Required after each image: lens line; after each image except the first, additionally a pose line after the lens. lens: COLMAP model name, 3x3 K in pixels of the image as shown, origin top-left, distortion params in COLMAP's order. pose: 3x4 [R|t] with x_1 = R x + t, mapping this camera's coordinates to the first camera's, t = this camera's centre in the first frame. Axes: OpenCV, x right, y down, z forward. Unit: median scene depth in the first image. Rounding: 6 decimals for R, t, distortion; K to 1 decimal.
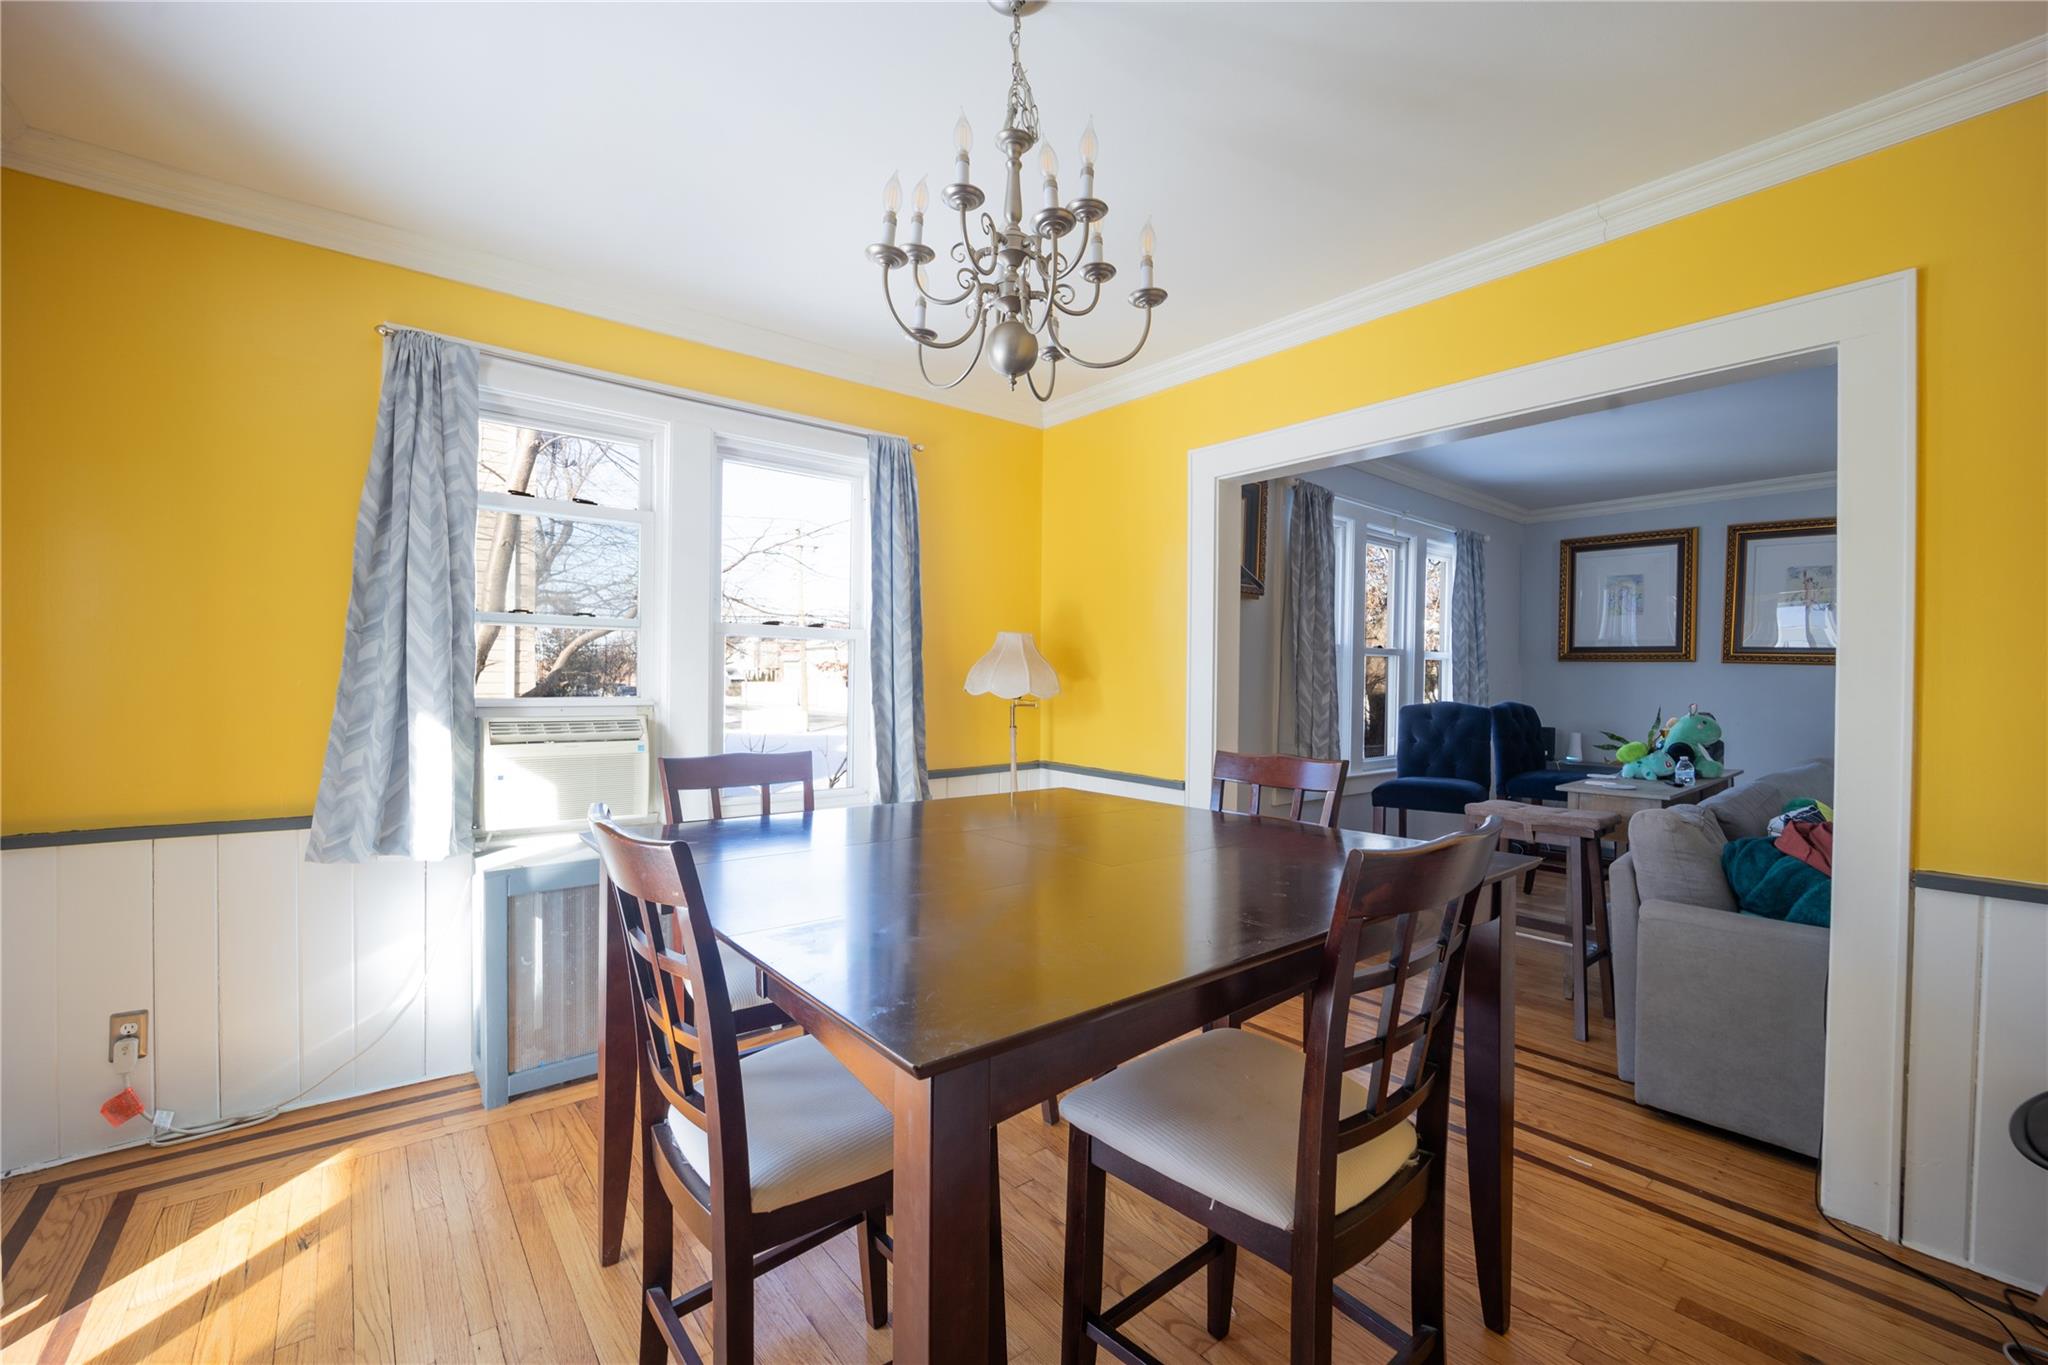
lens RADIAL K [[833.5, 0, 1027.8], [0, 833.5, 679.6], [0, 0, 1]] dist [-0.017946, -0.000201]
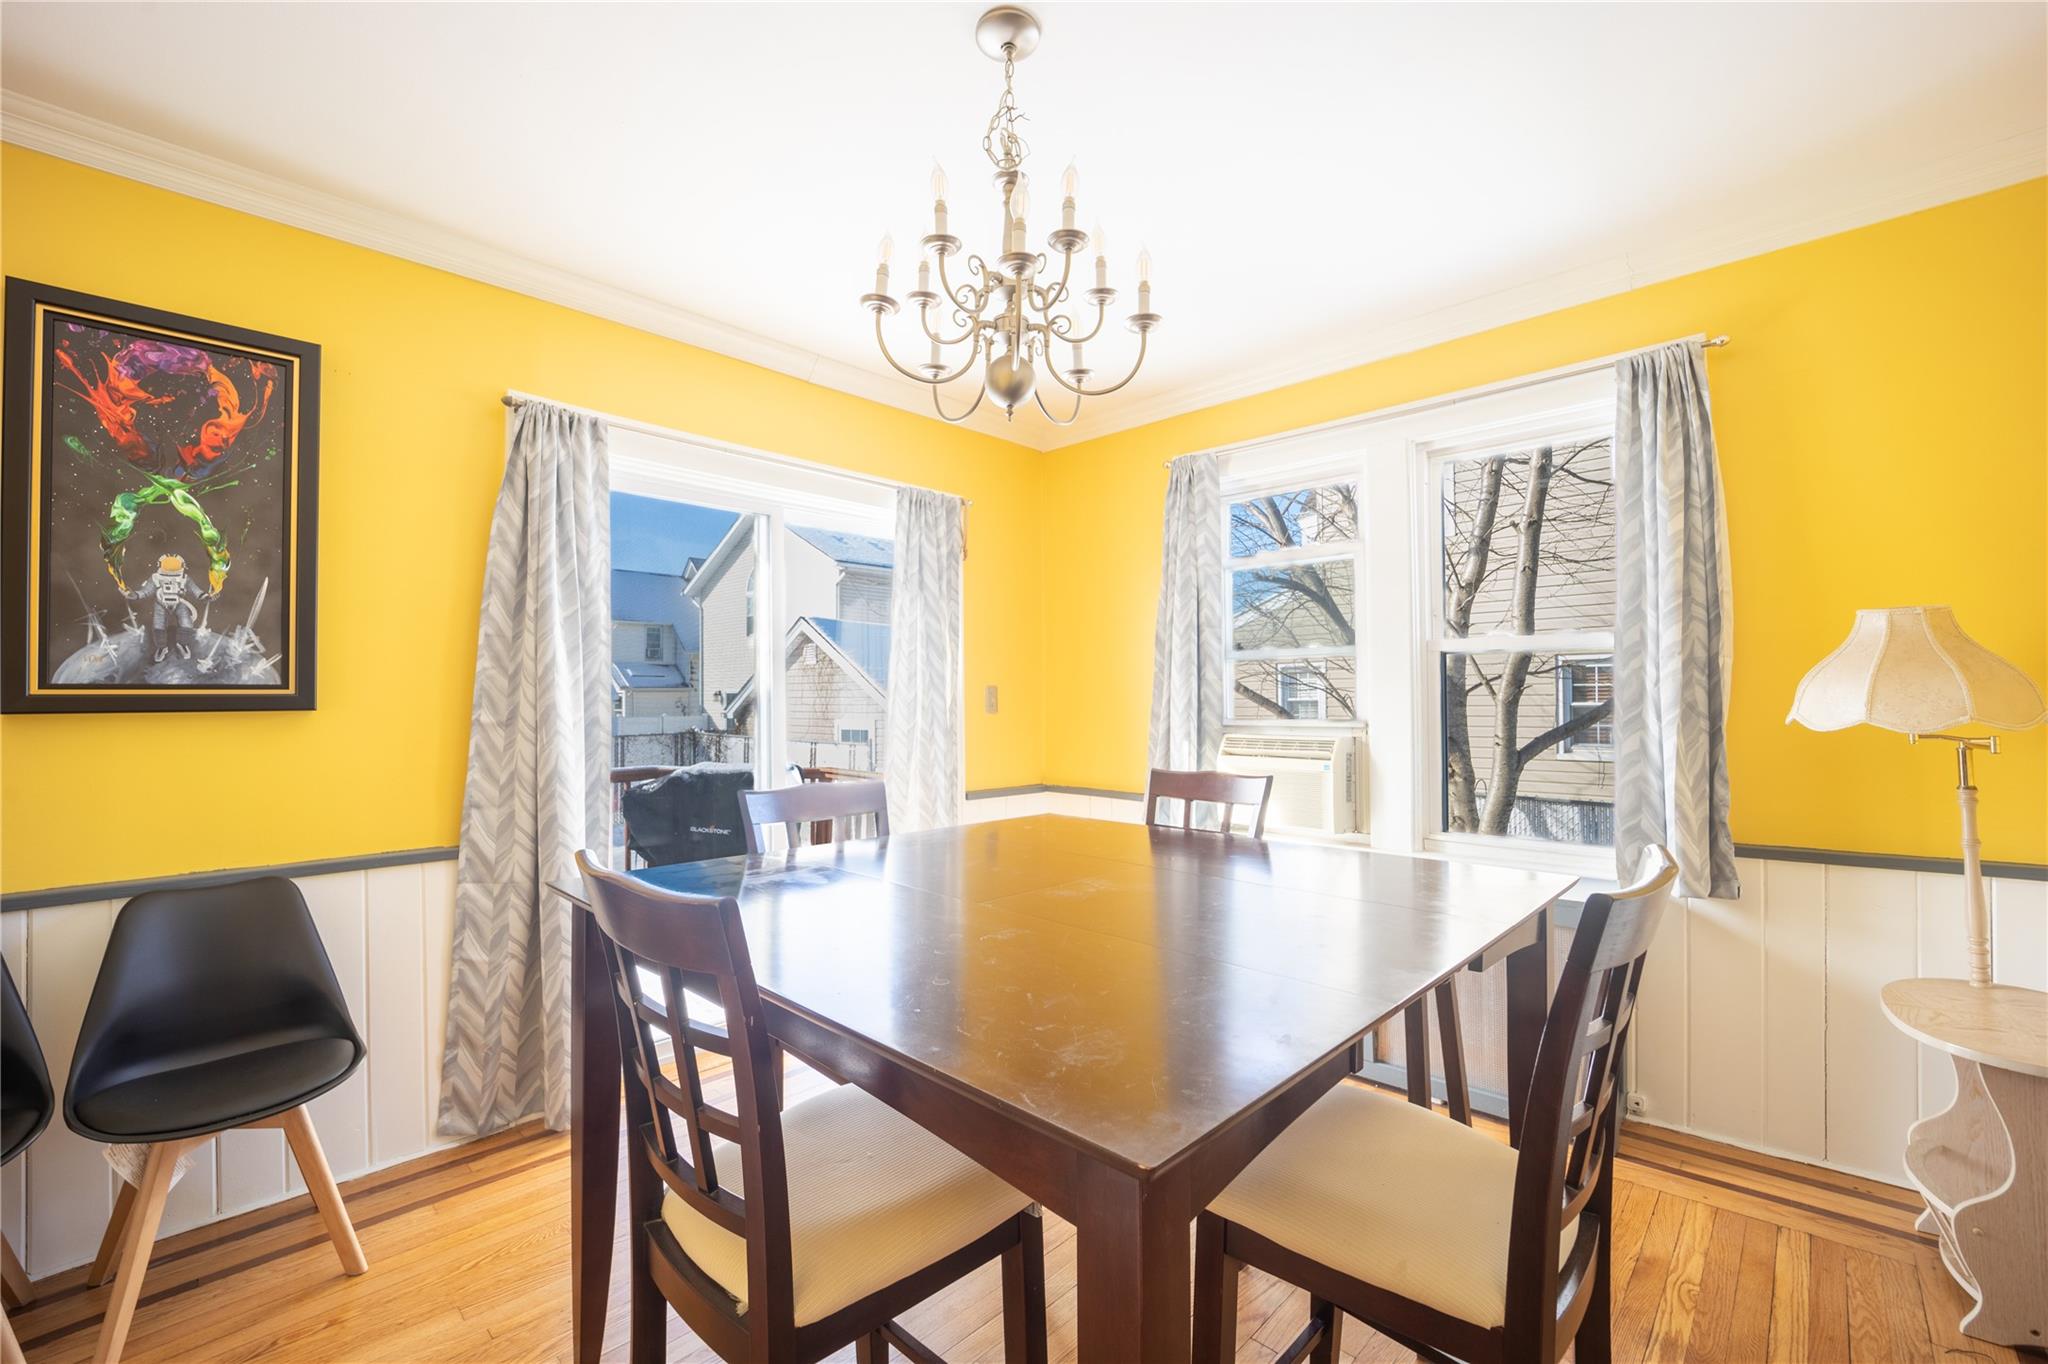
lens RADIAL K [[833.5, 0, 1027.8], [0, 833.5, 679.1], [0, 0, 1]] dist [-0.017946, -0.000201]
pose [[0.125436, -0.037307, -0.991400, 0.604296], [0.005067, 0.999304, -0.036963, 0.007710], [0.992089, -0.000387, 0.125537, 0.541355]]
